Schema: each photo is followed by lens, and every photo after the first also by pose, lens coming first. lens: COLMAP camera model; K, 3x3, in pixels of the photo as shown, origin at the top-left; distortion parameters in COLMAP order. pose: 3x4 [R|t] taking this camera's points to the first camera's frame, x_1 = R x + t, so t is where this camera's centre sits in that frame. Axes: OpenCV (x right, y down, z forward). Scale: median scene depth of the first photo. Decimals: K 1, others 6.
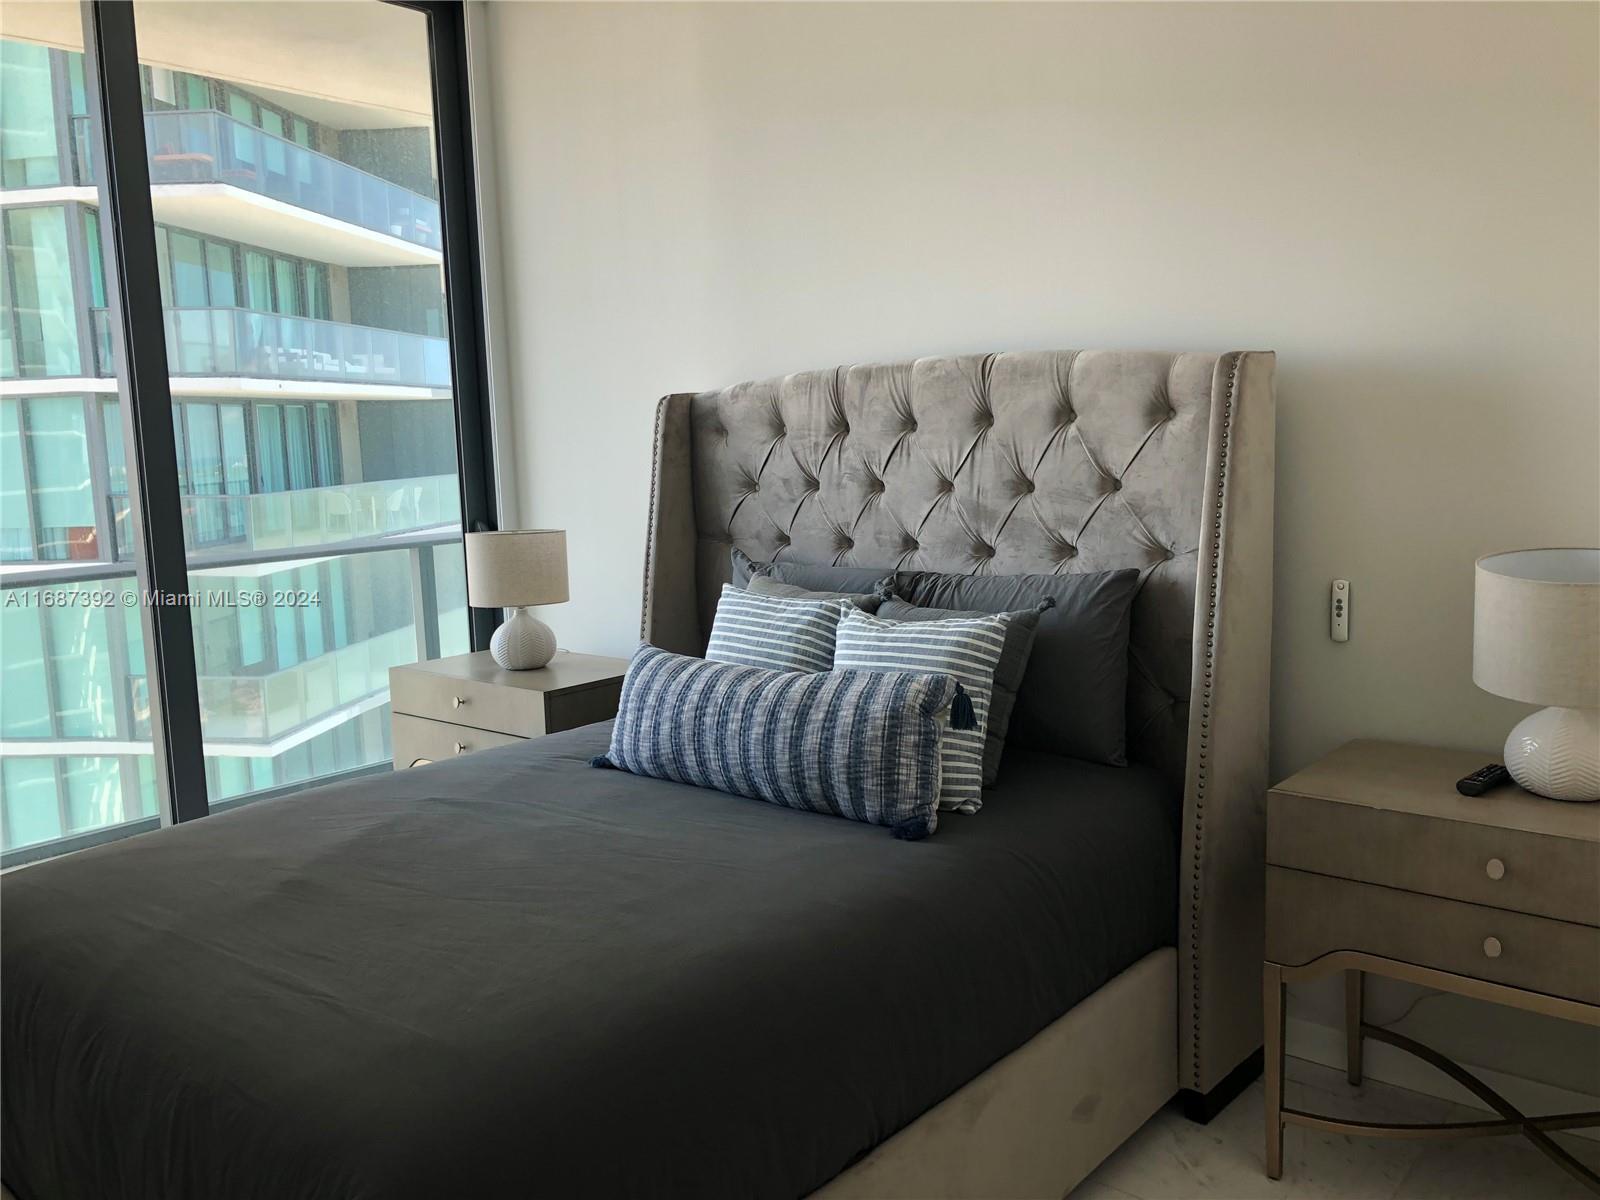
lens RADIAL K [[1276.0, 0, 800.0], [0, 1276.0, 600.0], [0, 0, 1]] dist [0.058053, -0.005314]
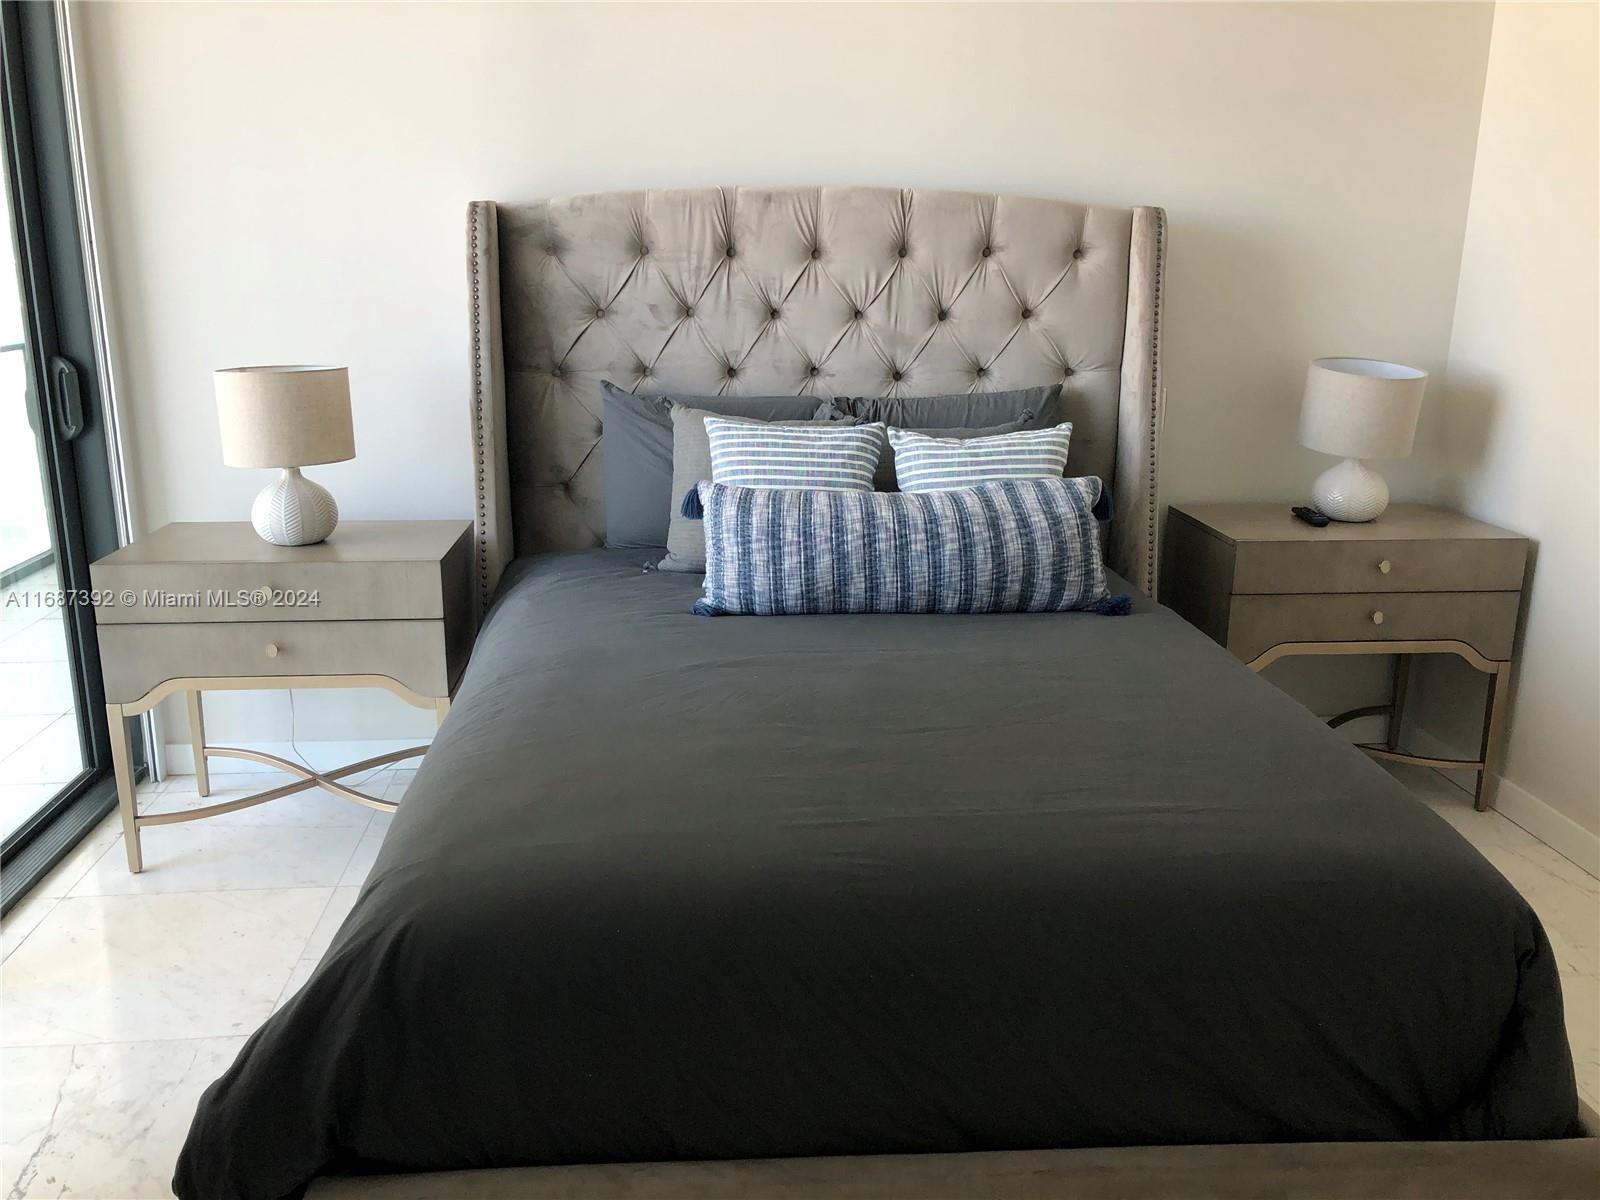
lens RADIAL K [[1332.2, 0, 805.5], [0, 1332.2, 575.8], [0, 0, 1]] dist [0.083562, 0.001031]
pose [[0.696462, -0.130513, 0.705625, -0.768035], [0.057396, 0.990303, 0.126517, -0.018136], [-0.715295, -0.047614, 0.697199, 0.262337]]
